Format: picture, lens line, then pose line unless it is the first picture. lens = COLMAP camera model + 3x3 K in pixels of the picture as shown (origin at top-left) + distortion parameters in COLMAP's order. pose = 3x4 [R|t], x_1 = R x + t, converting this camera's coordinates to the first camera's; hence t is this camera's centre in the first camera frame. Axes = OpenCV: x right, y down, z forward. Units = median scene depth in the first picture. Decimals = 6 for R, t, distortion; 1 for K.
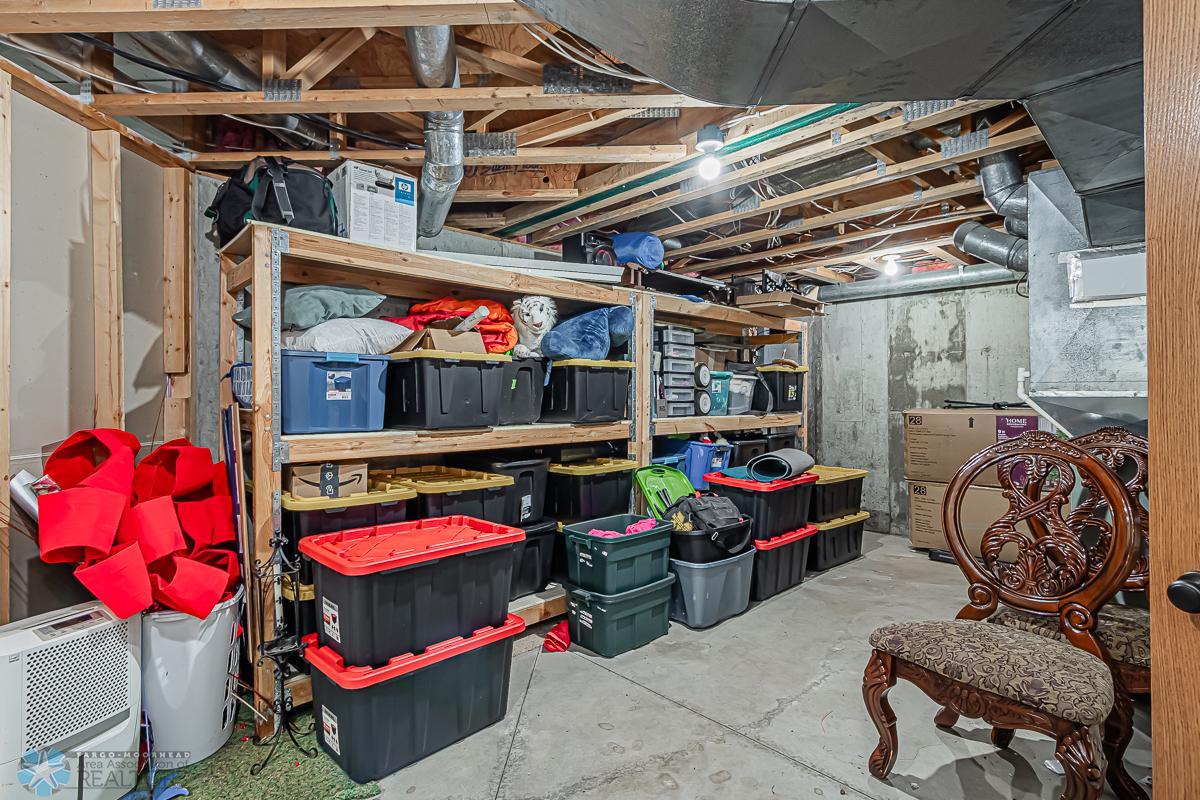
lens RADIAL K [[558.9, 0, 596.5], [0, 558.9, 399.5], [0, 0, 1]] dist [0.002835, 0.000093]
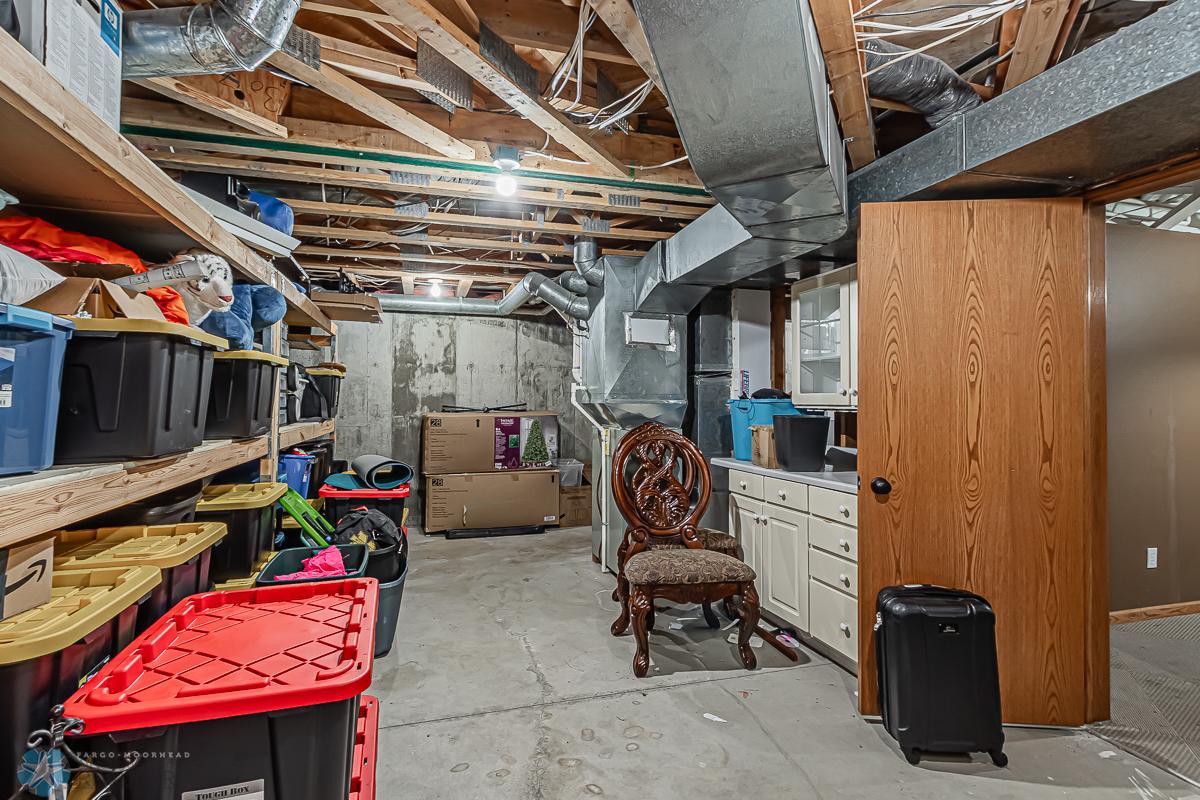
lens RADIAL K [[558.9, 0, 575.3], [0, 558.9, 401.2], [0, 0, 1]] dist [0.002835, 0.000093]
pose [[0.493613, 0.003929, 0.869673, -0.281801], [0.001452, 0.999985, -0.005342, -0.000853], [-0.869680, 0.003900, 0.493600, 0.161968]]
